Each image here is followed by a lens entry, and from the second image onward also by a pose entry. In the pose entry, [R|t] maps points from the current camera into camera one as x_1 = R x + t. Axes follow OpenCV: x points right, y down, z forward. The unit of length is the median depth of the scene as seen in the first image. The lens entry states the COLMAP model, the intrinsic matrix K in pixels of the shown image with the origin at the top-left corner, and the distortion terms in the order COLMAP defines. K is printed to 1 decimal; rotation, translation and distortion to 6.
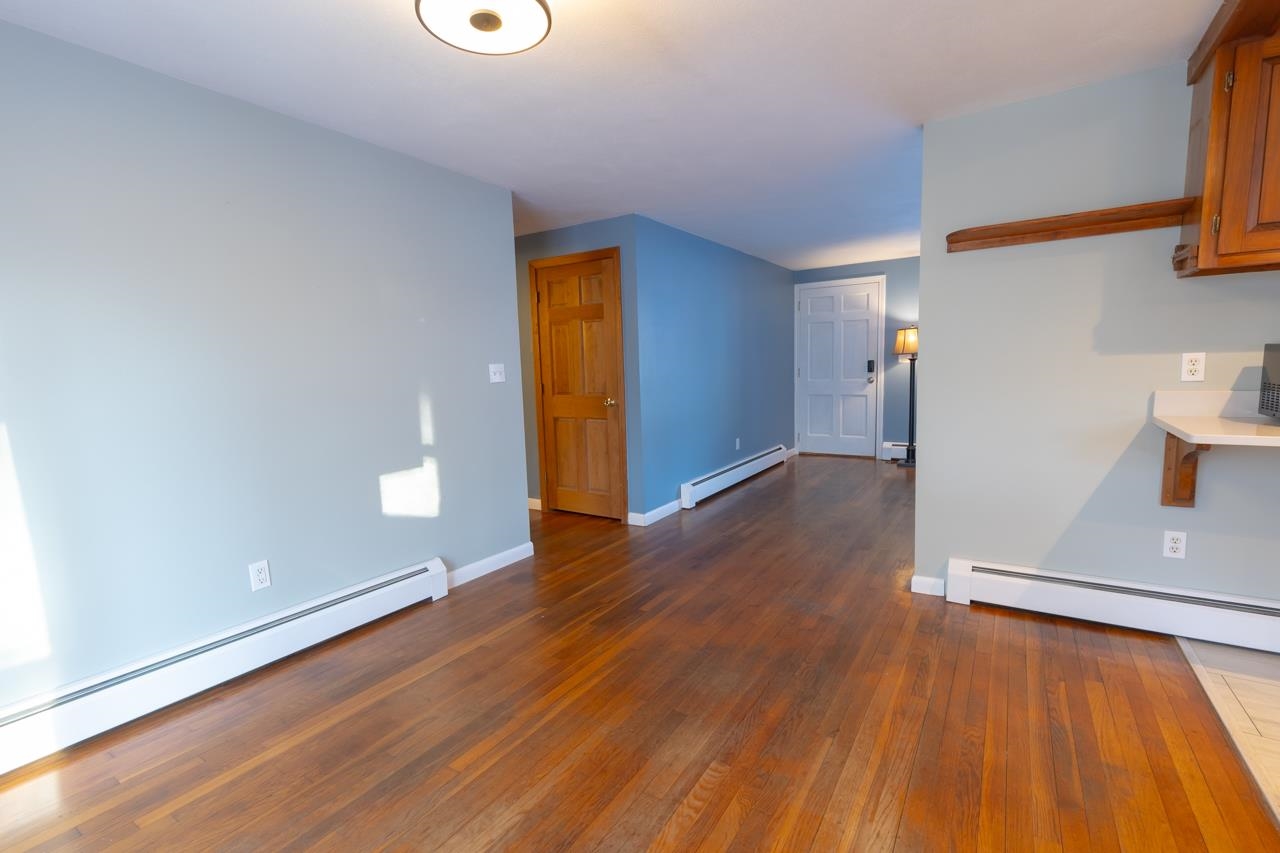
lens RADIAL K [[574.8, 0, 640.8], [0, 574.8, 432.2], [0, 0, 1]] dist [0.010910, -0.003031]
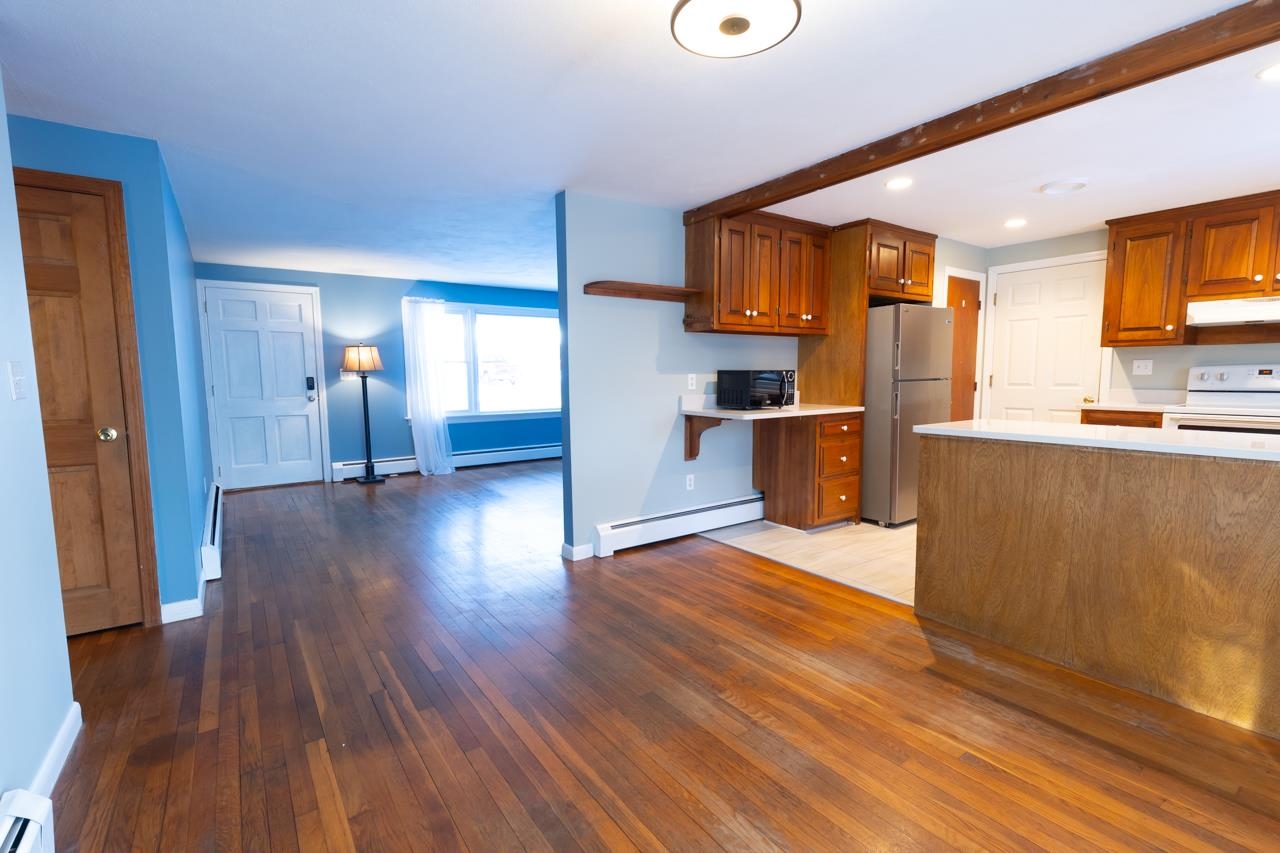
lens RADIAL K [[574.8, 0, 640.5], [0, 574.8, 432.1], [0, 0, 1]] dist [0.010910, -0.003031]
pose [[0.367103, -0.067220, 0.927748, -0.750664], [0.104657, 0.994037, 0.030611, -0.026987], [-0.924274, 0.085858, 0.371949, 0.475107]]
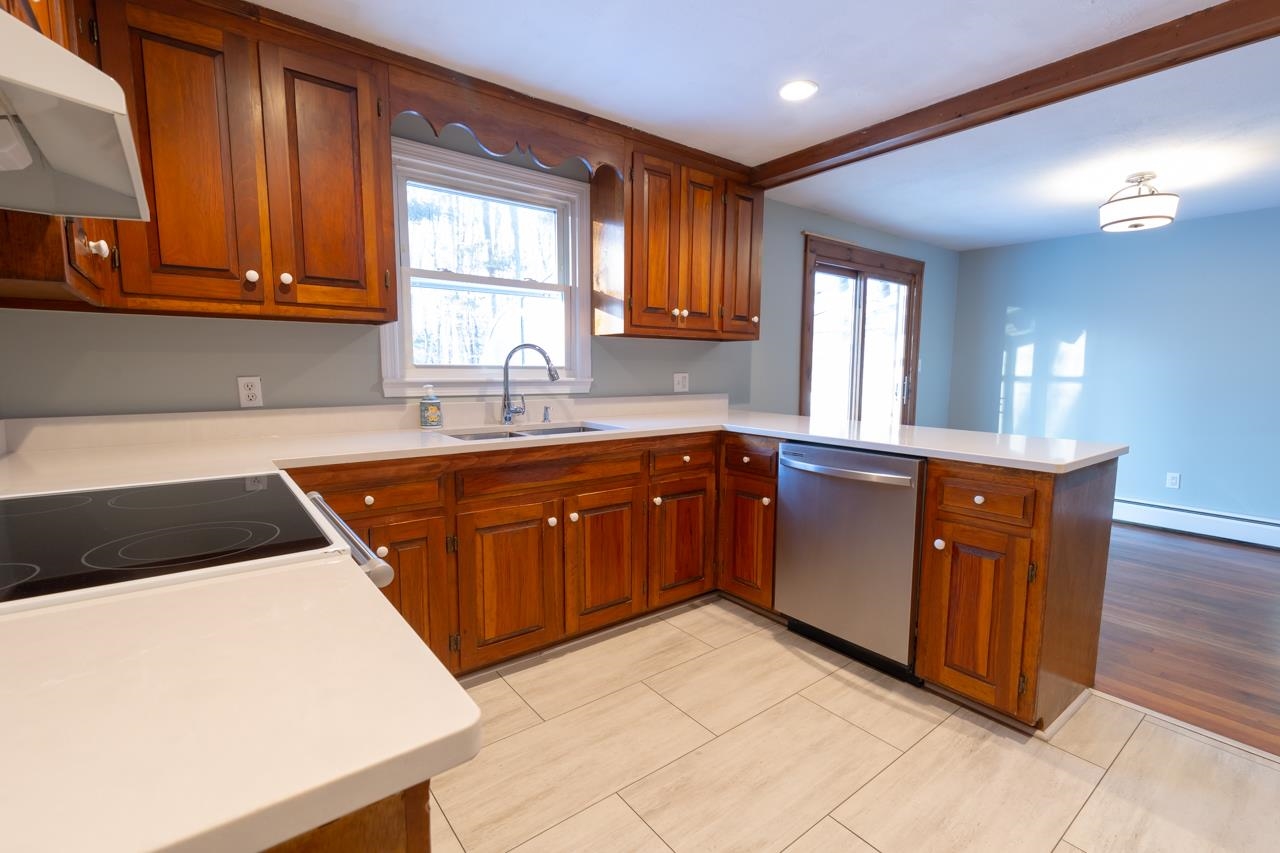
lens RADIAL K [[574.8, 0, 648.2], [0, 574.8, 428.9], [0, 0, 1]] dist [0.010910, -0.003031]
pose [[-0.322944, 0.127783, -0.937752, 1.562554], [-0.107754, 0.979436, 0.170571, -0.043218], [0.940264, 0.156132, -0.302534, -0.024343]]
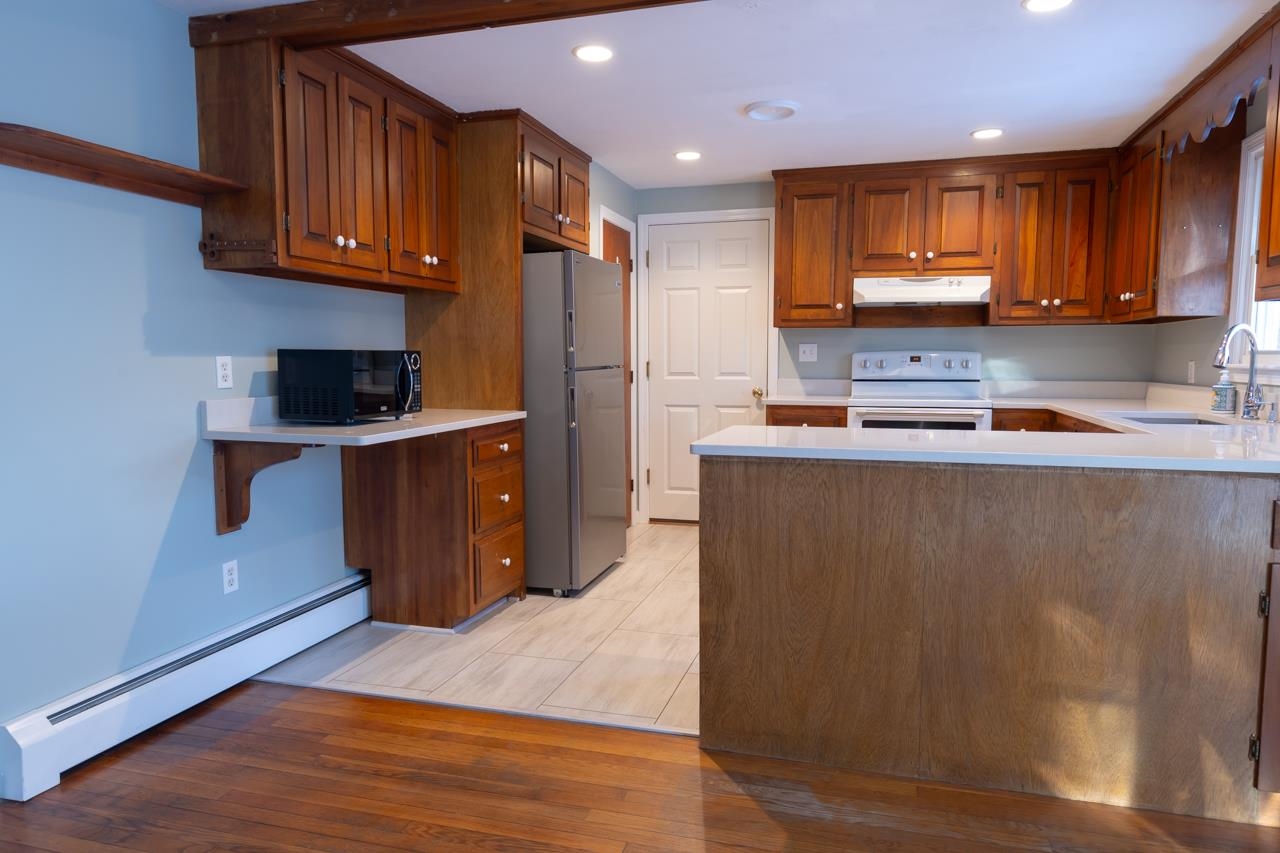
lens RADIAL K [[824.3, 0, 642.8], [0, 824.3, 430.6], [0, 0, 1]] dist [0.009239, -0.000726]
pose [[-0.287466, -0.055946, 0.956155, -0.425015], [0.120501, 0.988248, 0.094052, -0.063597], [-0.950180, 0.142254, -0.277347, 0.726330]]
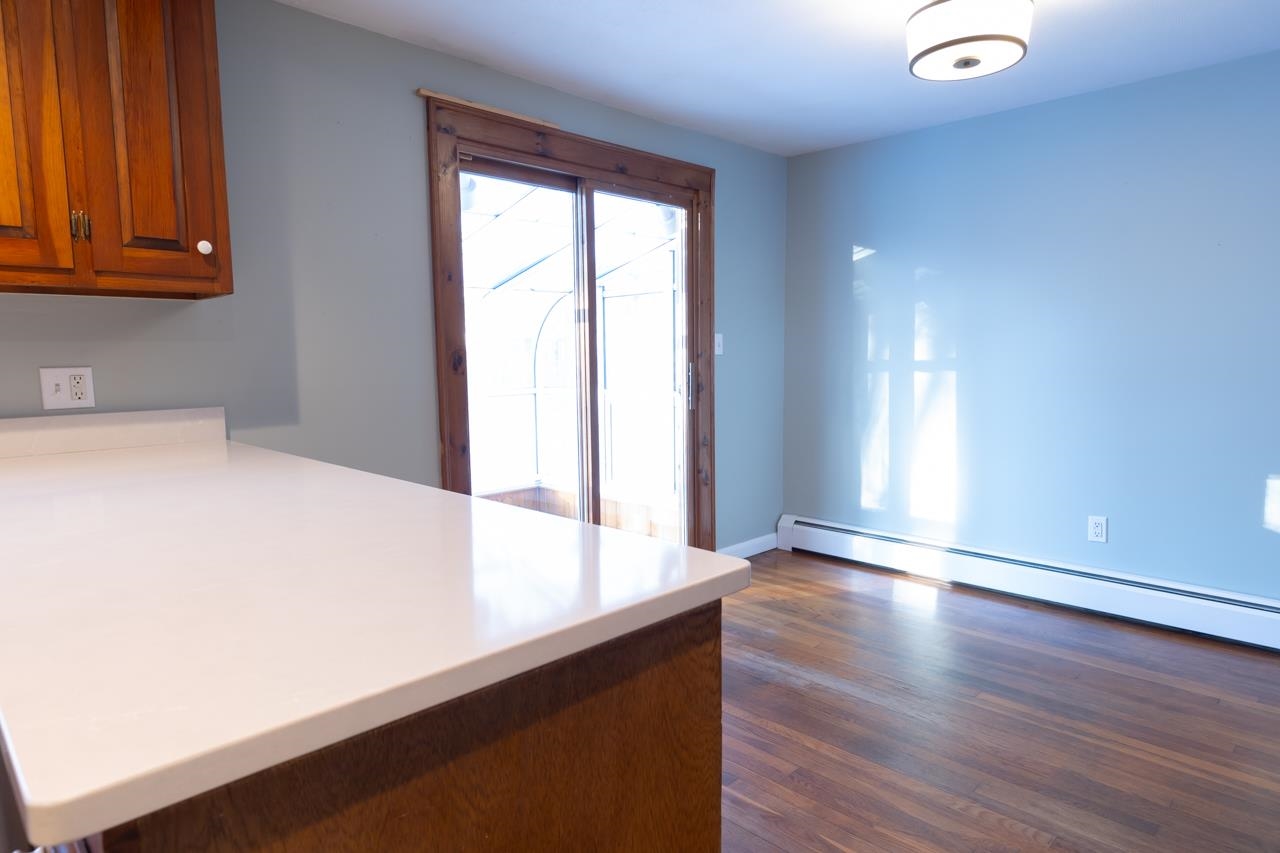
lens RADIAL K [[747.6, 0, 627.1], [0, 747.6, 437.2], [0, 0, 1]] dist [0.022787, -0.010768]
pose [[-0.218792, 0.140098, -0.965662, 0.874265], [-0.095134, 0.981862, 0.164003, -0.068381], [0.971123, 0.127750, -0.201496, 0.410077]]
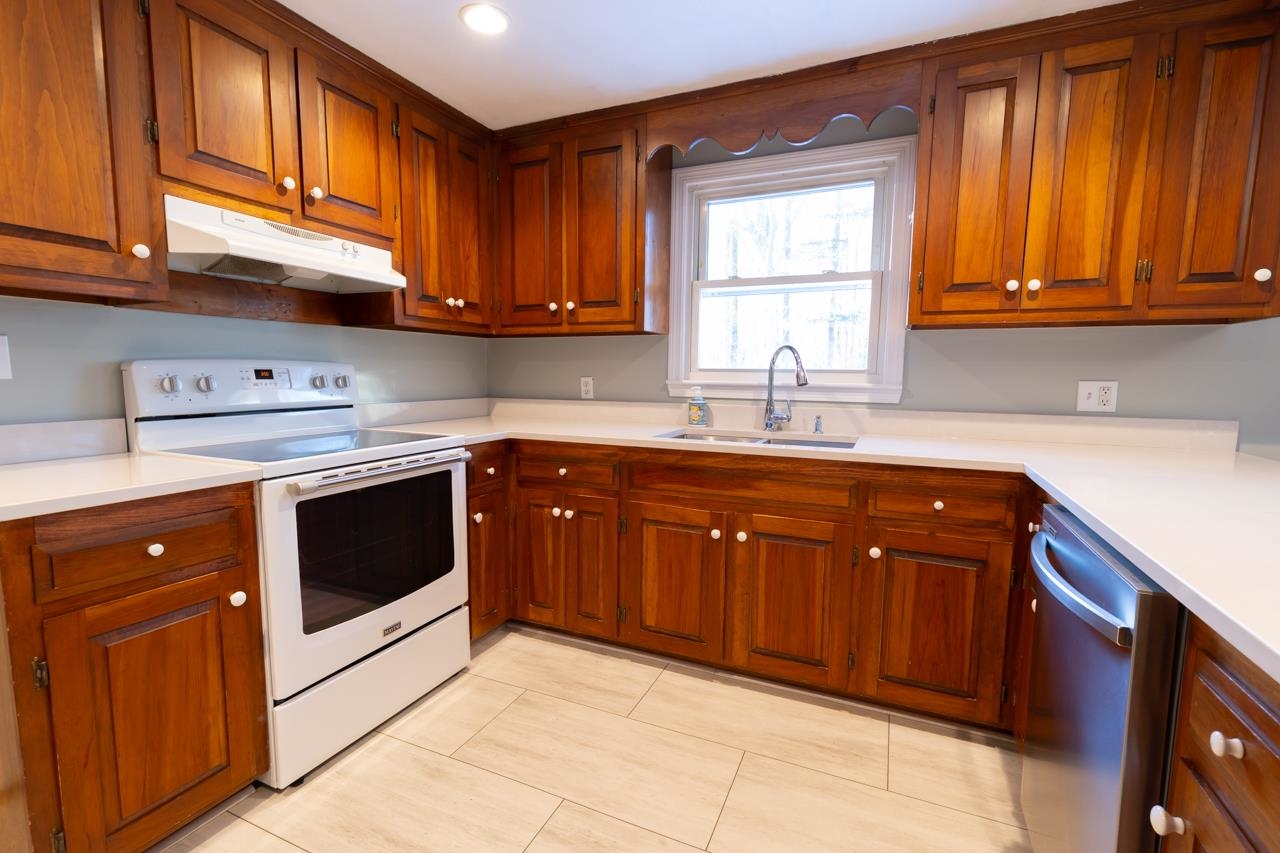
lens RADIAL K [[574.8, 0, 641.5], [0, 574.8, 429.7], [0, 0, 1]] dist [0.010910, -0.003031]
pose [[-0.988263, 0.035224, -0.148646, 0.992881], [0.001780, 0.975643, 0.219356, -0.065955], [0.152752, 0.216517, -0.964255, 0.361042]]
